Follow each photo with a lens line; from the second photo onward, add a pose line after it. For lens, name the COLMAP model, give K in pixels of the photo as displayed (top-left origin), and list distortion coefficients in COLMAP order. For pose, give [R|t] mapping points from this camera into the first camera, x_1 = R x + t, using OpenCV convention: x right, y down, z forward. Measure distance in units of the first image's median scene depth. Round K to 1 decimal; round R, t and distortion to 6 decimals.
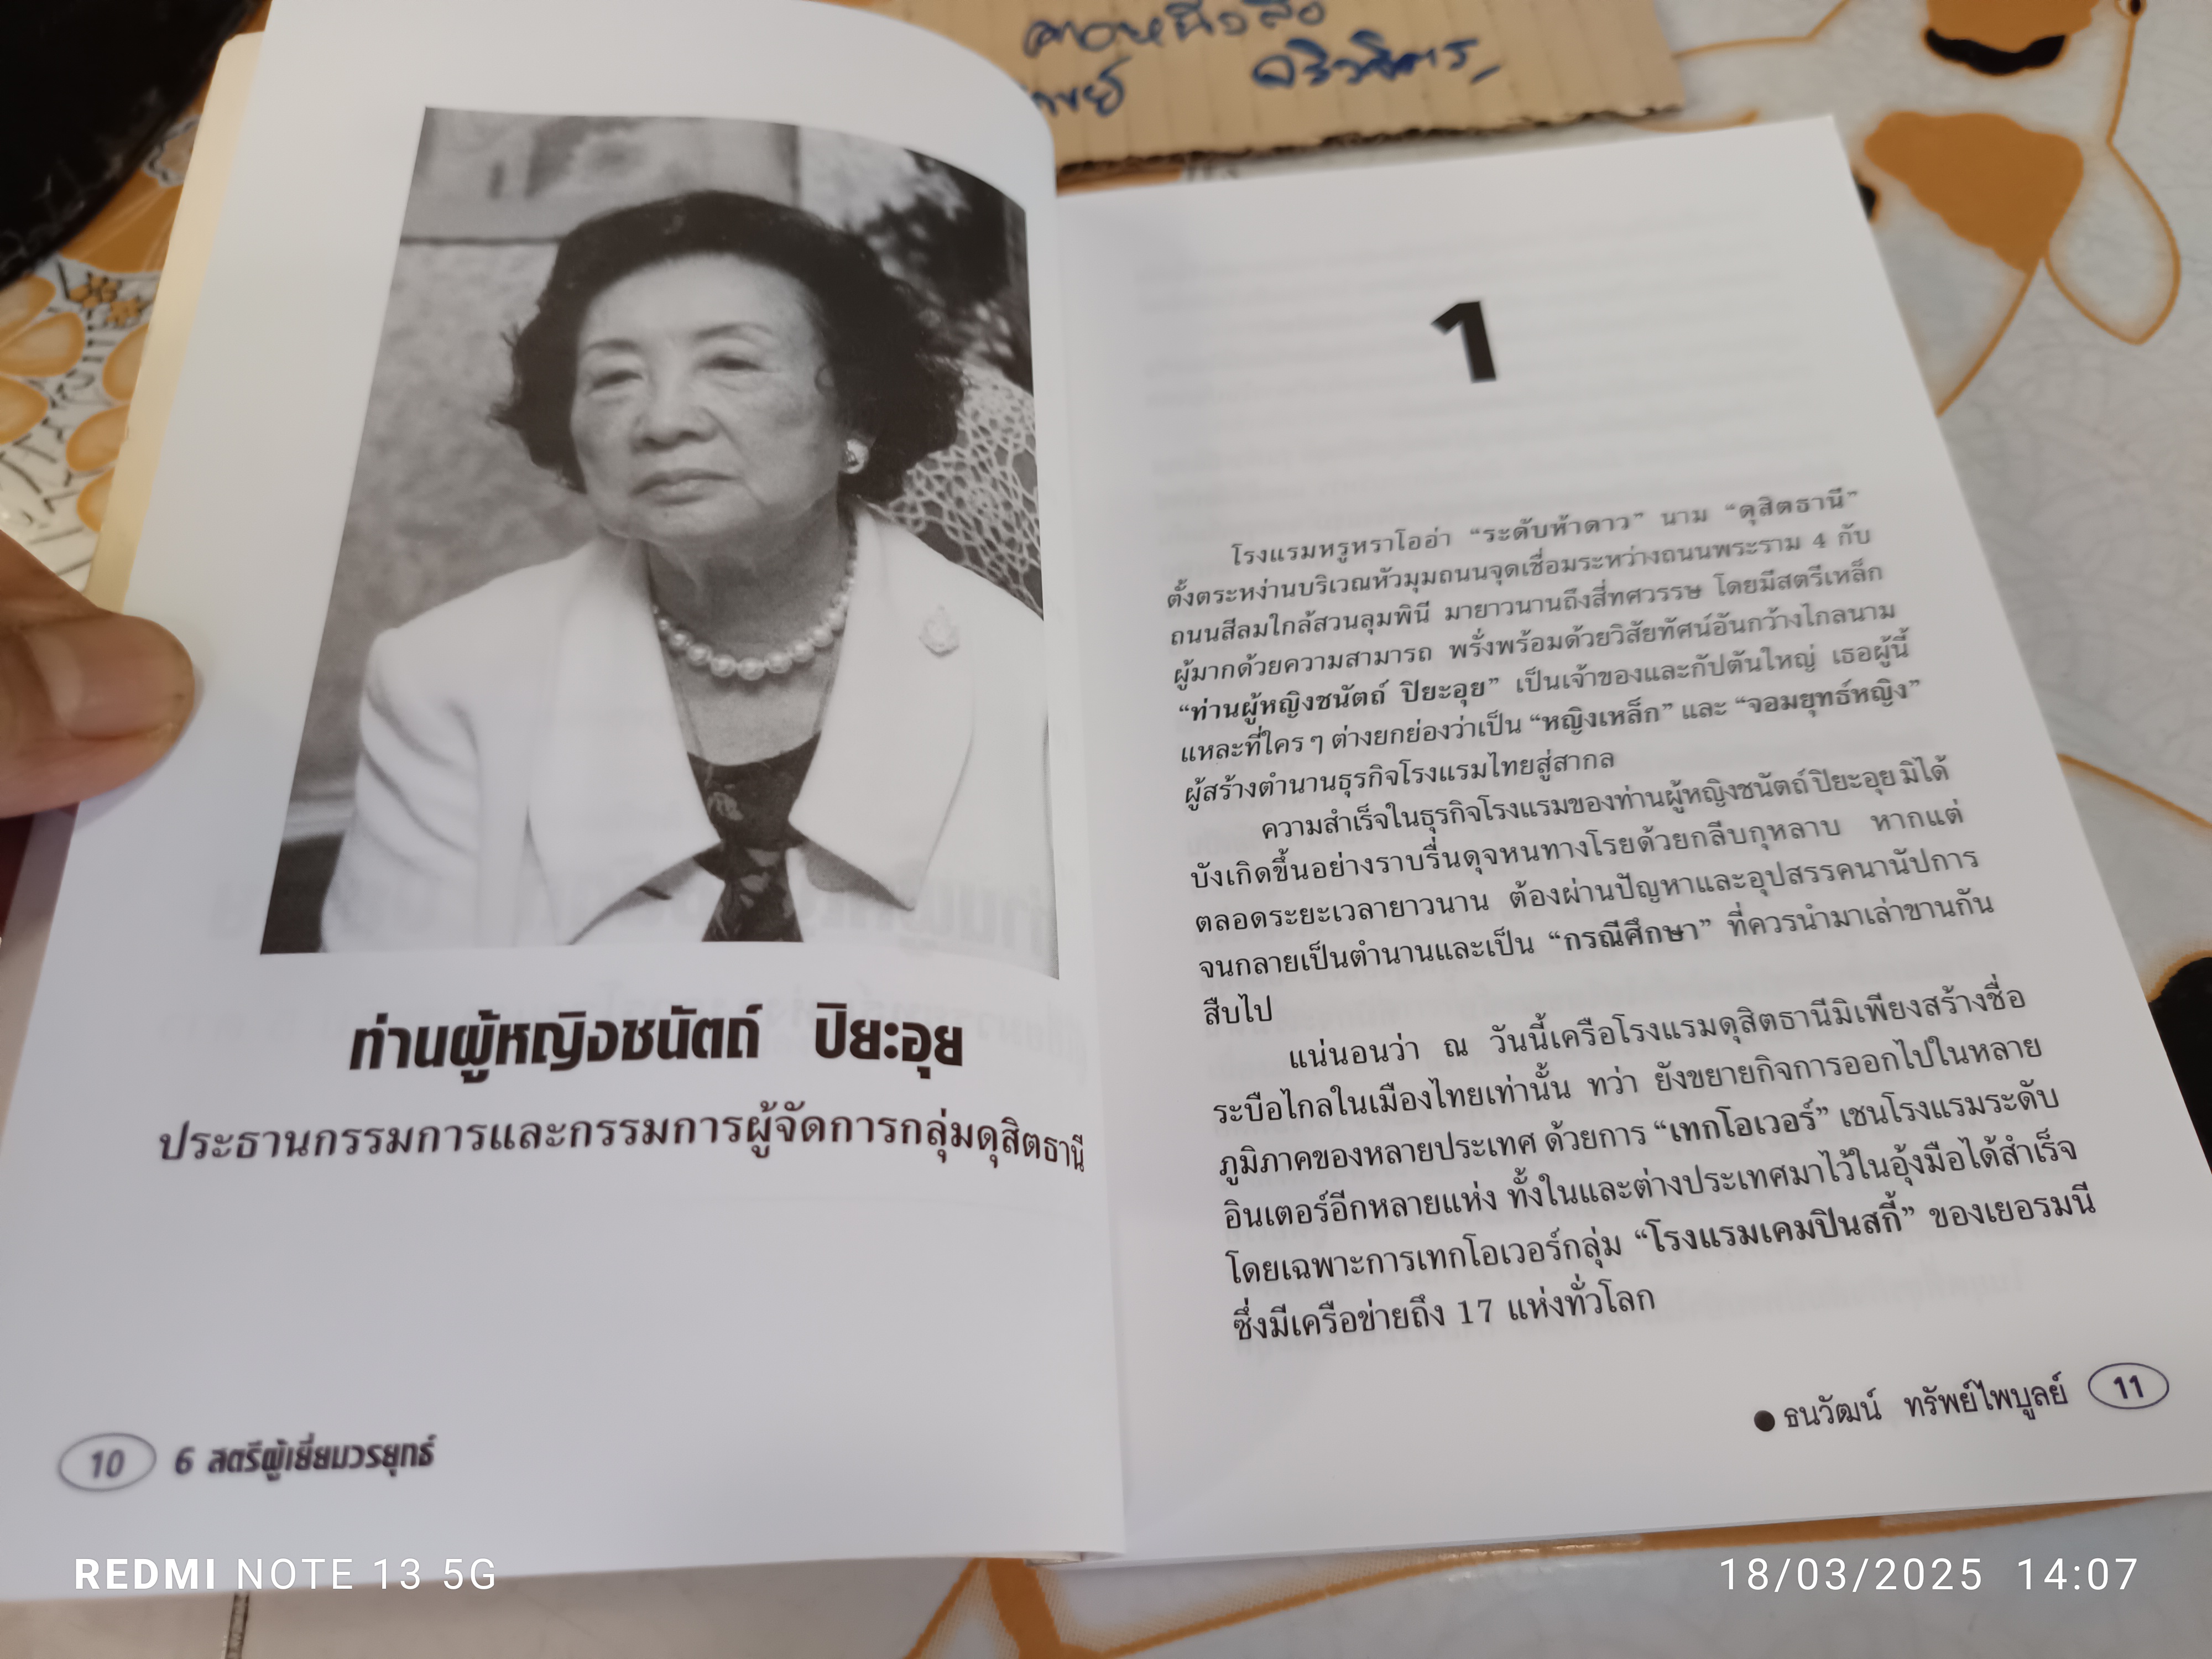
lens RADIAL K [[1588.8, 0, 1102.1], [0, 1588.8, 838.3], [0, 0, 1]] dist [-0.053884, 0.008488]
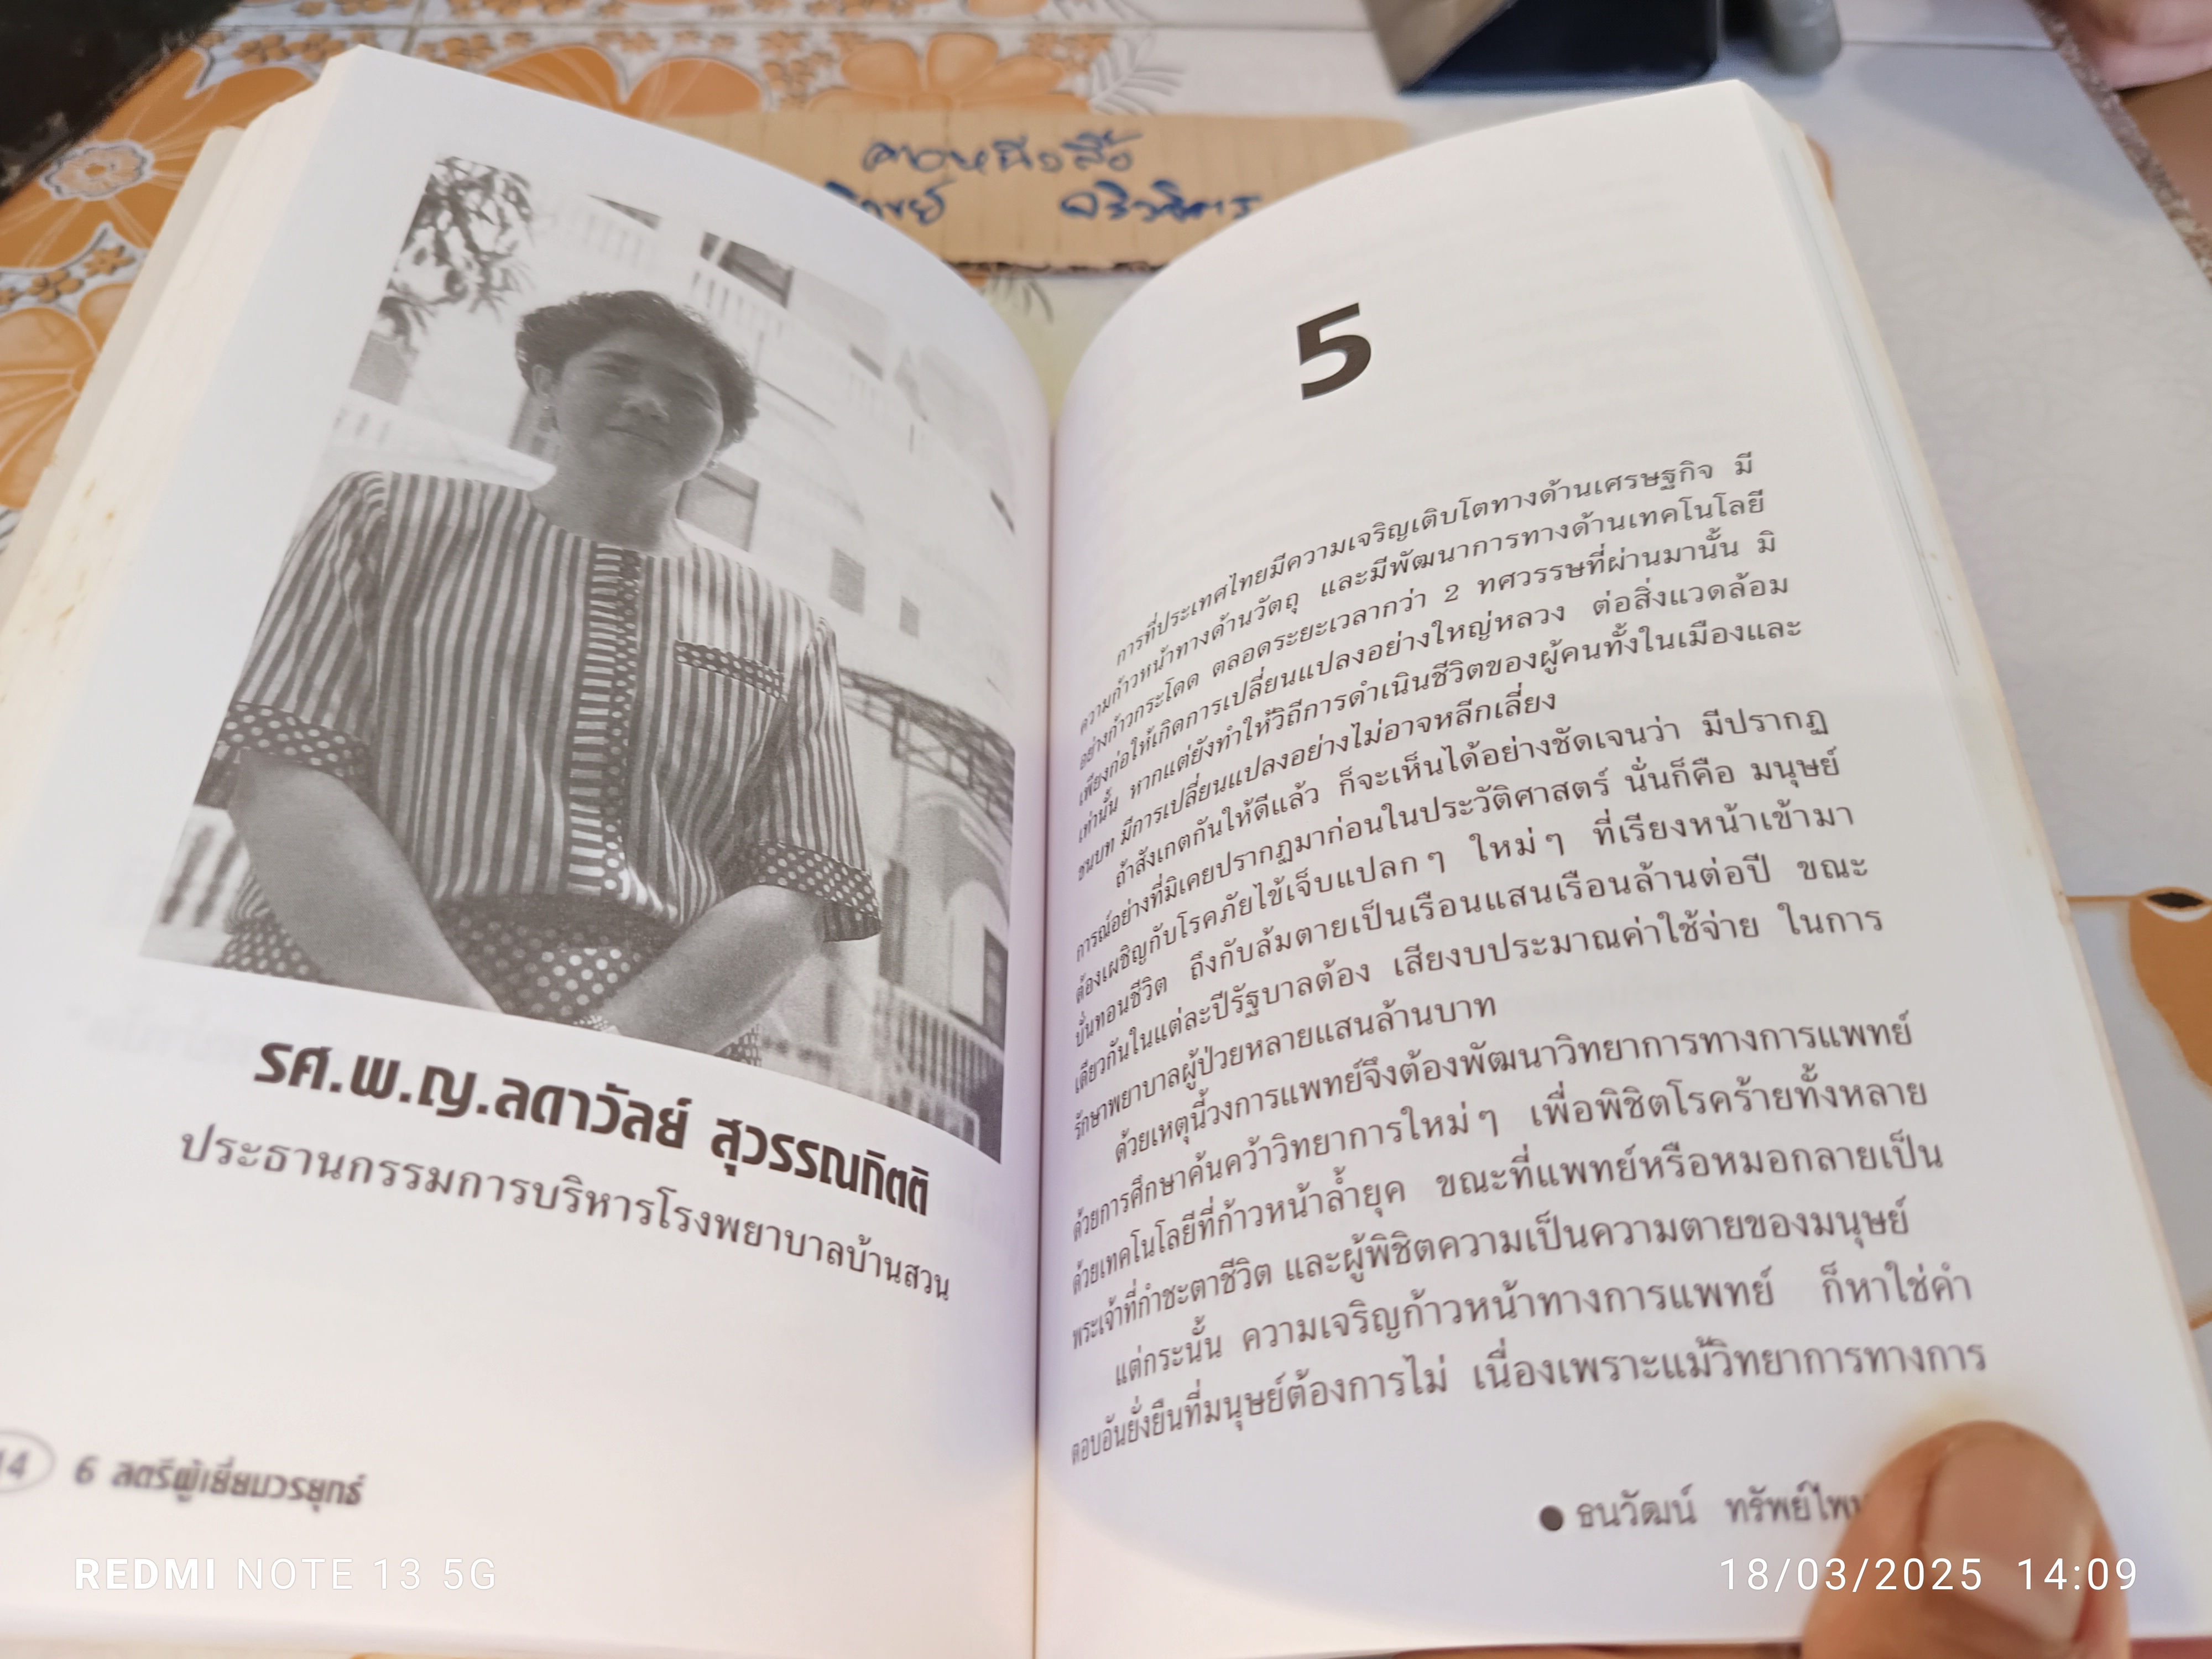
lens RADIAL K [[1588.8, 0, 1106.2], [0, 1588.8, 837.6], [0, 0, 1]] dist [-0.053884, 0.008488]
pose [[0.993991, 0.085424, 0.068438, 0.089097], [-0.076770, 0.989754, -0.120388, 0.096554], [-0.078021, 0.114411, 0.990365, -0.072398]]
